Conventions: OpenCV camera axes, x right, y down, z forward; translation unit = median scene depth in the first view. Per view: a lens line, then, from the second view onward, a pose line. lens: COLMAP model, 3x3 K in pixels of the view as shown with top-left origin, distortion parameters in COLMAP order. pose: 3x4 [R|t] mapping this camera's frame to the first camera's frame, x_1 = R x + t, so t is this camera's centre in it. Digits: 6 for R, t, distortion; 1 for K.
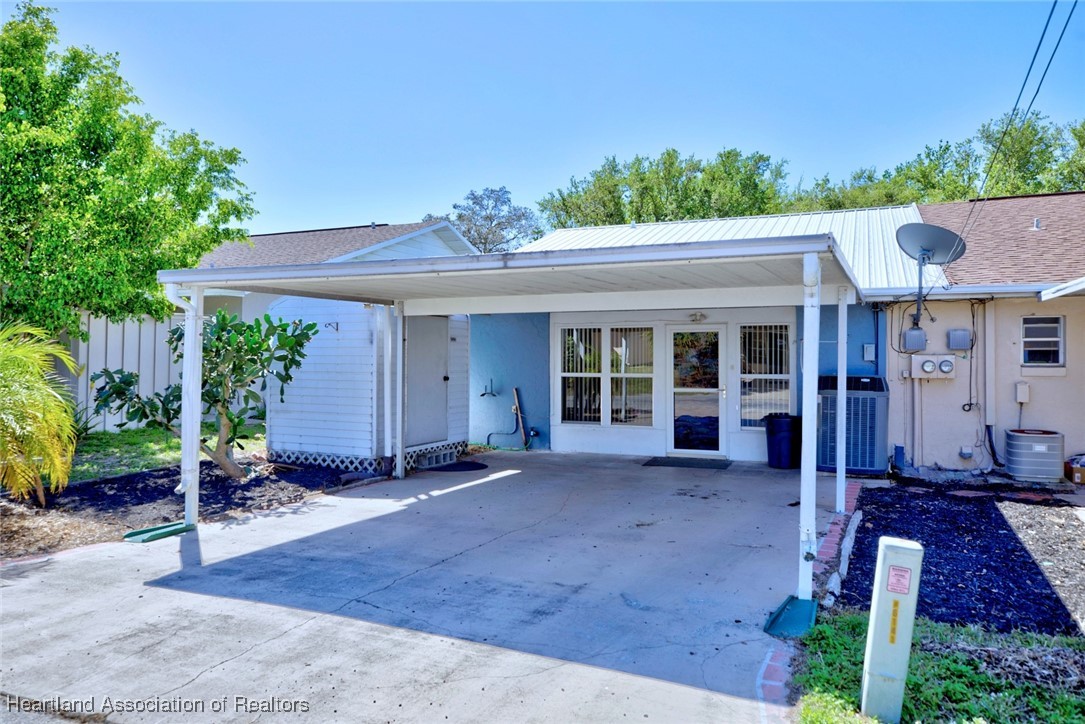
lens RADIAL K [[801.8, 0, 543.7], [0, 801.8, 356.7], [0, 0, 1]] dist [-0.004874, 0.006464]
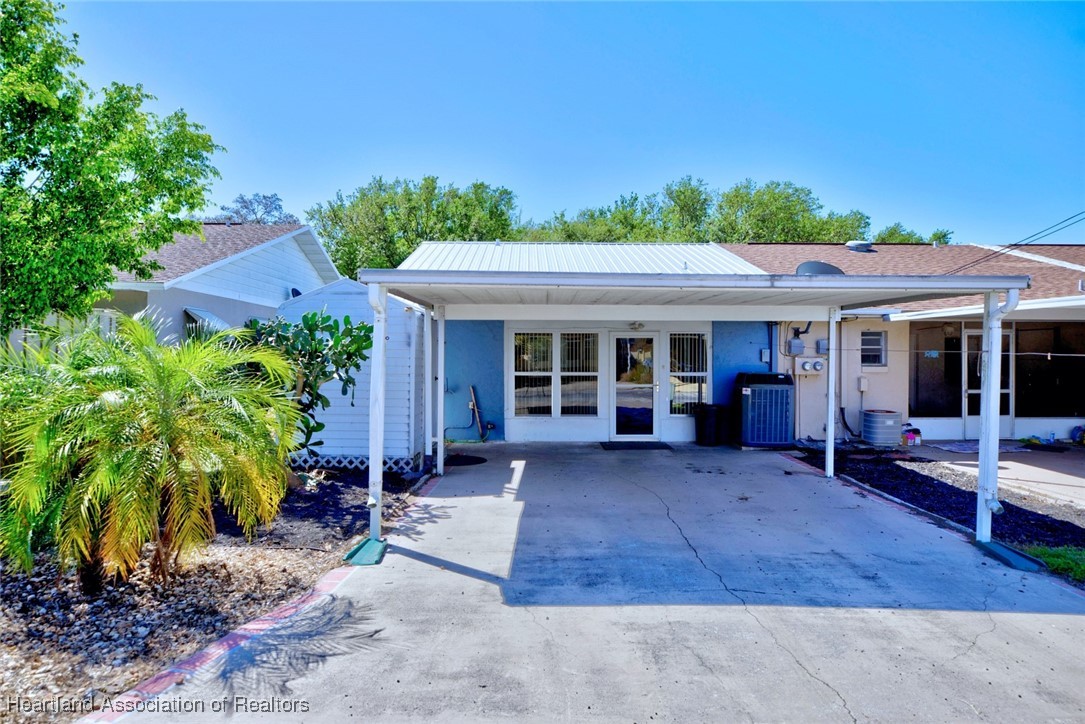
lens RADIAL K [[679.4, 0, 549.9], [0, 679.4, 360.8], [0, 0, 1]] dist [-0.003579, 0.001013]
pose [[0.908575, -0.000745, 0.417720, -0.365706], [-0.003872, 0.999940, 0.010204, -0.006308], [-0.417703, -0.010888, 0.908518, 0.117242]]
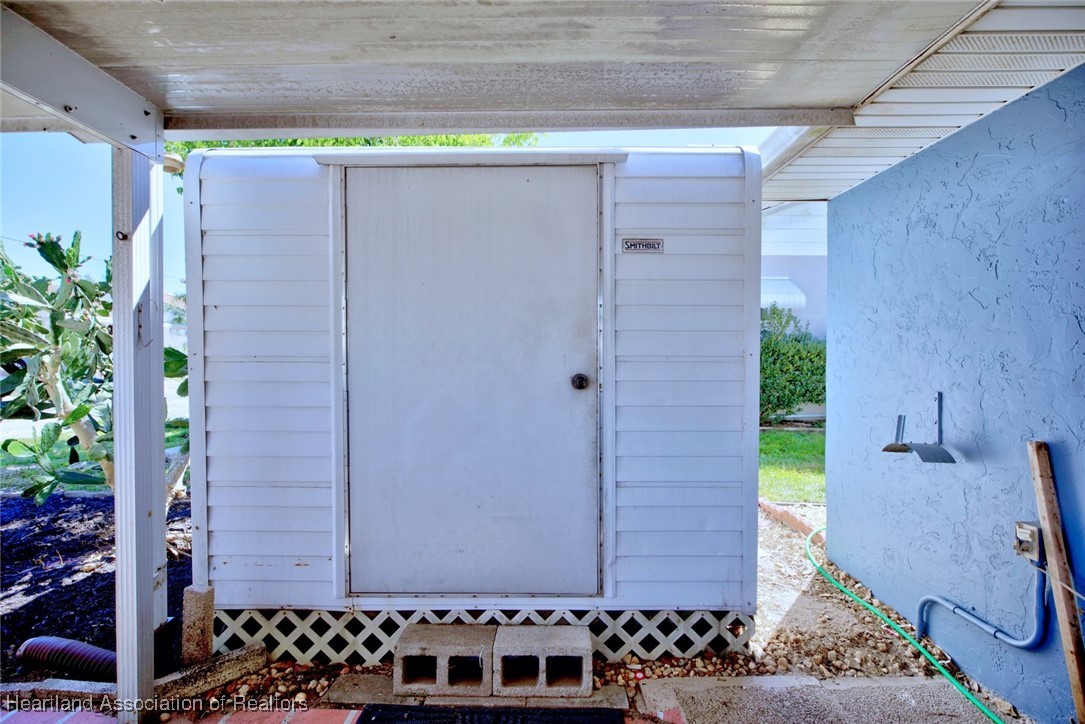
lens RADIAL K [[497.1, 0, 538.4], [0, 497.1, 363.4], [0, 0, 1]] dist [0.002592, -0.001653]
pose [[0.401427, 0.008073, -0.915855, 0.034277], [0.000515, 0.999959, 0.009040, 0.018937], [0.915891, -0.004101, 0.401406, 0.922655]]
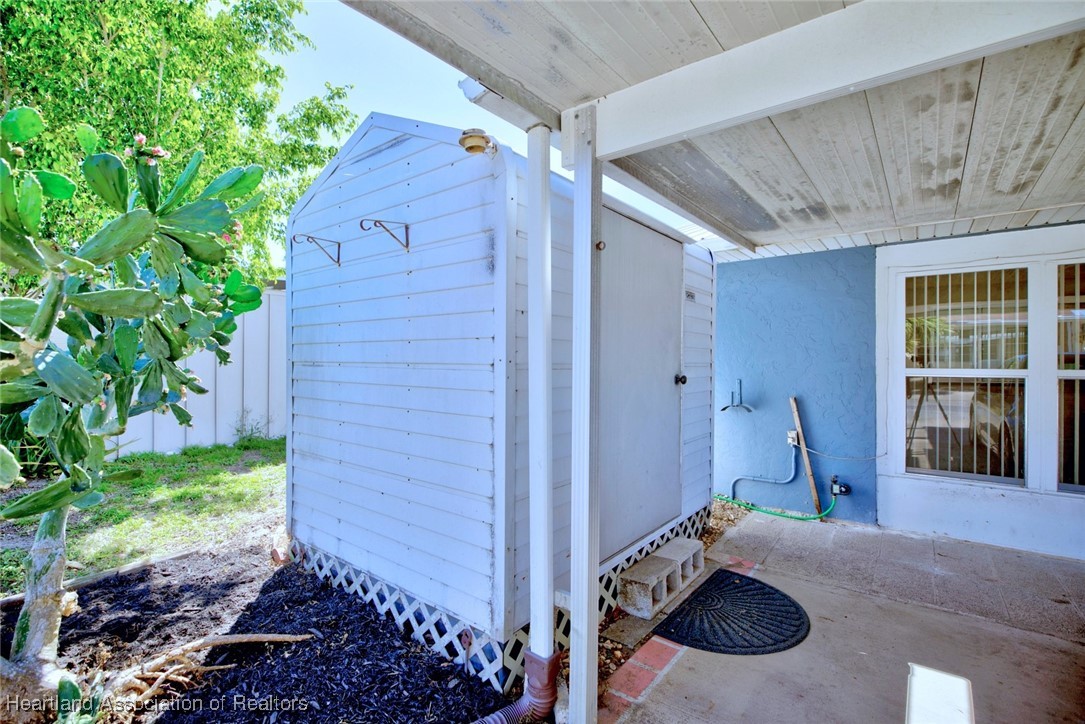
lens RADIAL K [[497.1, 0, 542.7], [0, 497.1, 363.8], [0, 0, 1]] dist [0.002592, -0.001653]
pose [[0.972281, 0.000727, -0.233814, -0.132250], [0.000818, 0.999978, 0.006509, 0.016342], [0.233813, -0.006520, 0.972260, 0.719389]]
